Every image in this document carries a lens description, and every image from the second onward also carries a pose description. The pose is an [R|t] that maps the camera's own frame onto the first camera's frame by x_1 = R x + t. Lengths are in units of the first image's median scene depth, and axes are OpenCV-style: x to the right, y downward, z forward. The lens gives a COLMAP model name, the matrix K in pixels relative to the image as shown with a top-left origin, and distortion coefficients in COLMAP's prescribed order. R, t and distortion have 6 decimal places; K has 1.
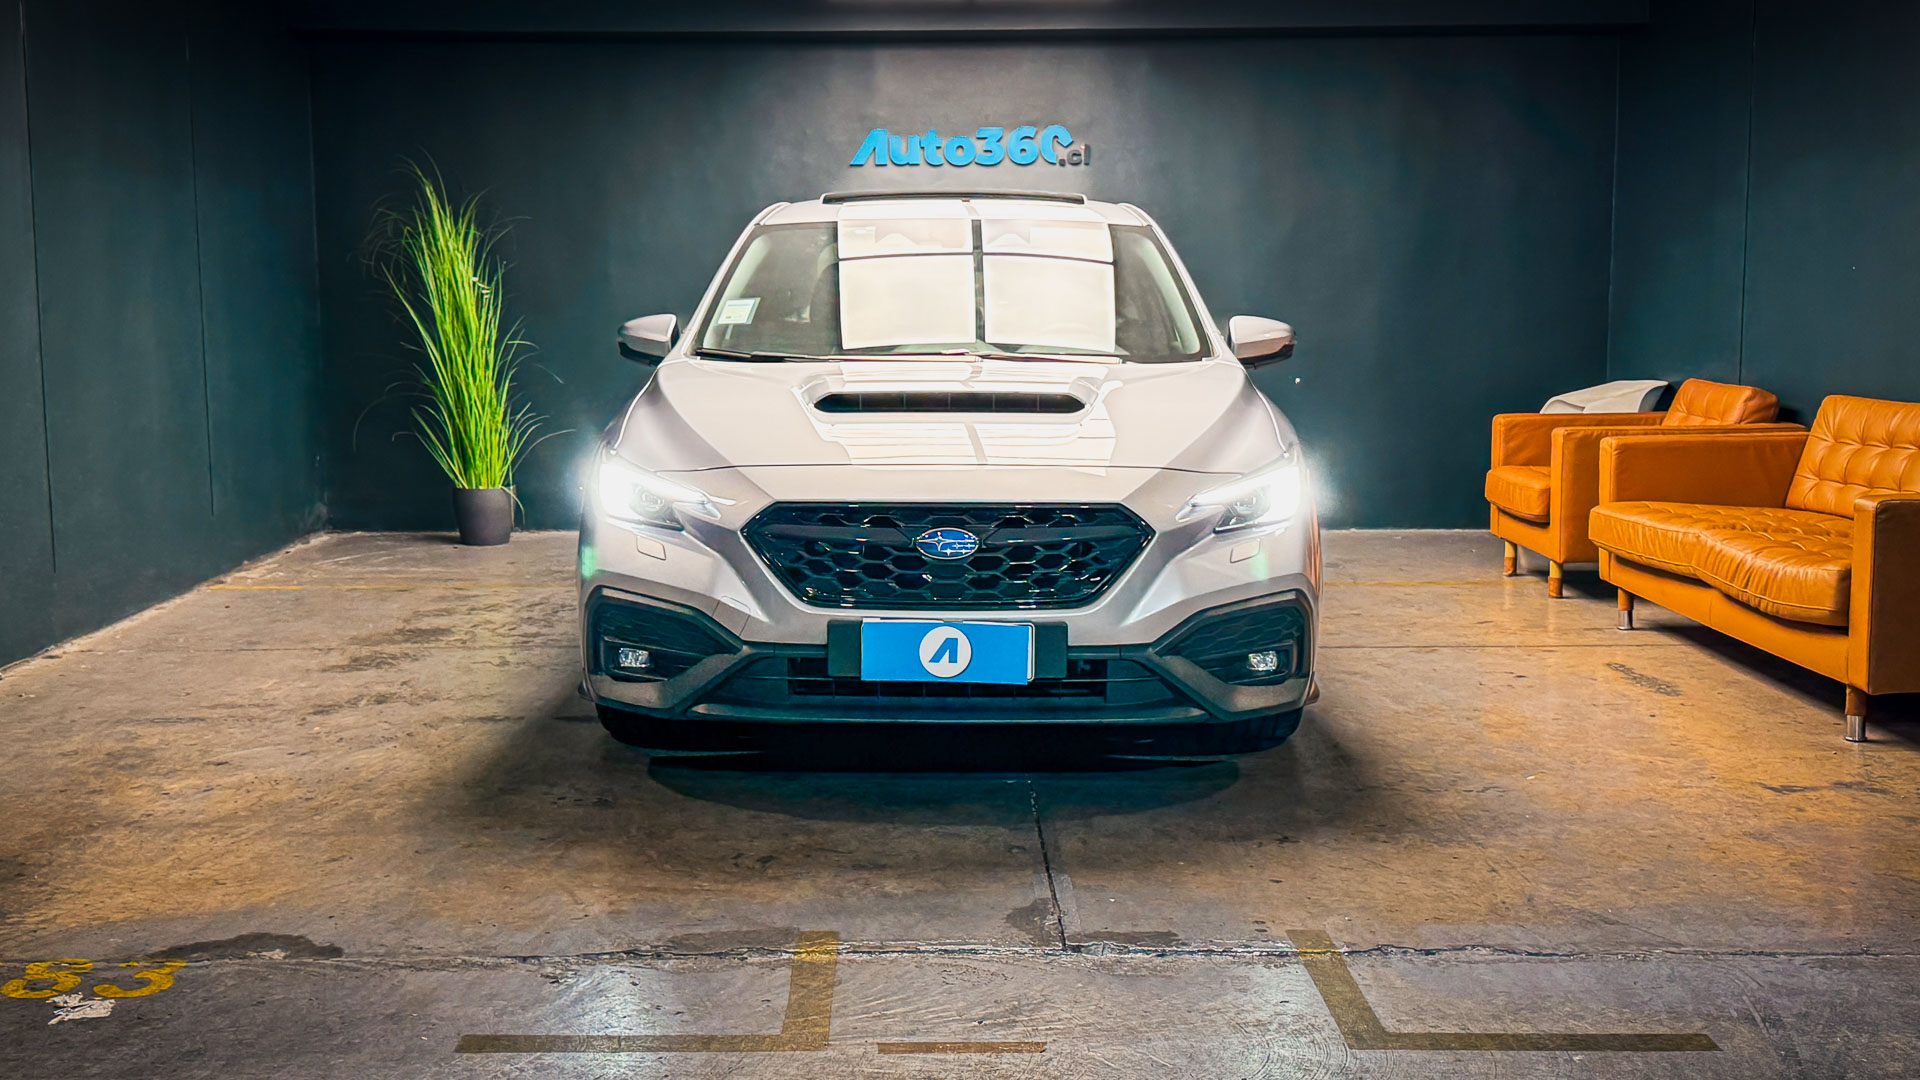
lens RADIAL K [[2080.3, 0, 908.1], [0, 2080.3, 539.6], [0, 0, 1]] dist [0.119507, -0.004613]
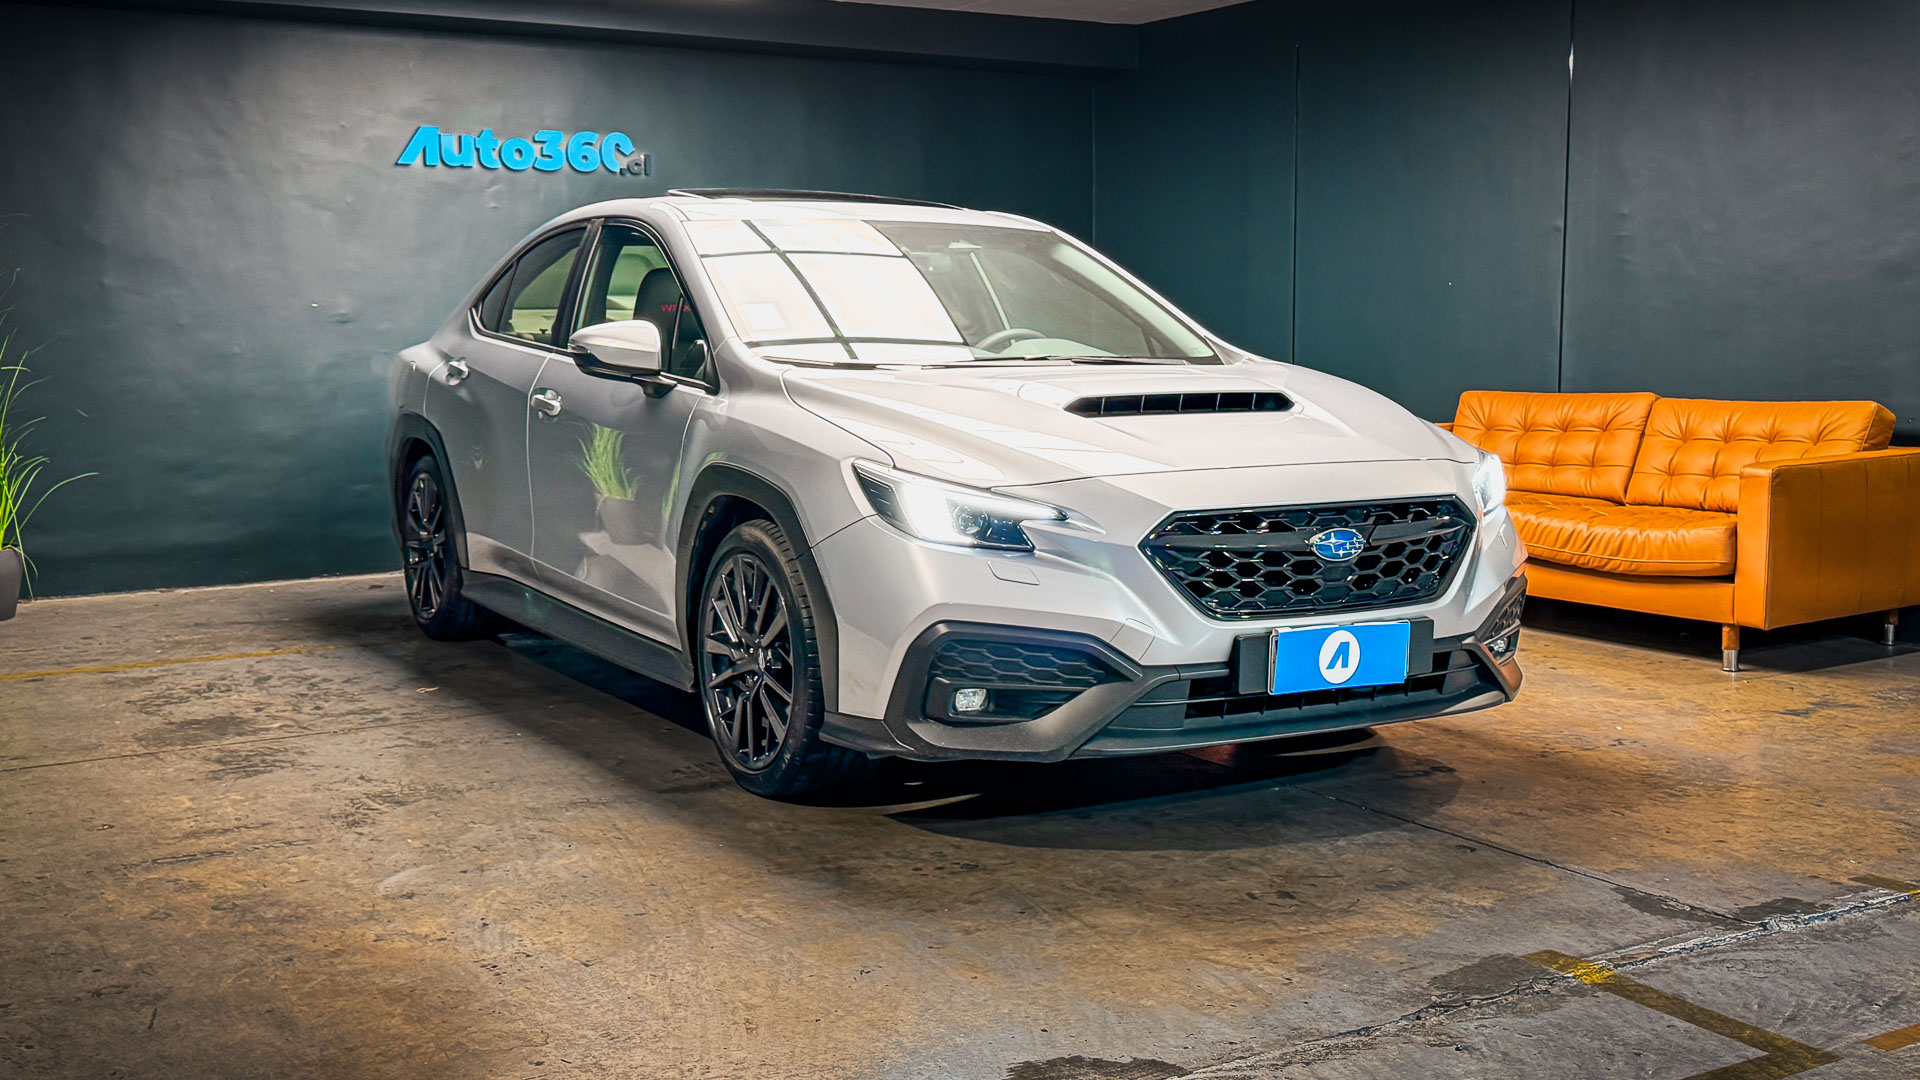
lens RADIAL K [[1990.8, 0, 980.4], [0, 1990.8, 567.4], [0, 0, 1]] dist [0.193597, -0.485635]
pose [[0.857516, -0.067440, 0.510017, -0.593592], [0.066772, 0.997575, 0.019643, -0.016624], [-0.510105, 0.017210, 0.859940, 0.287646]]
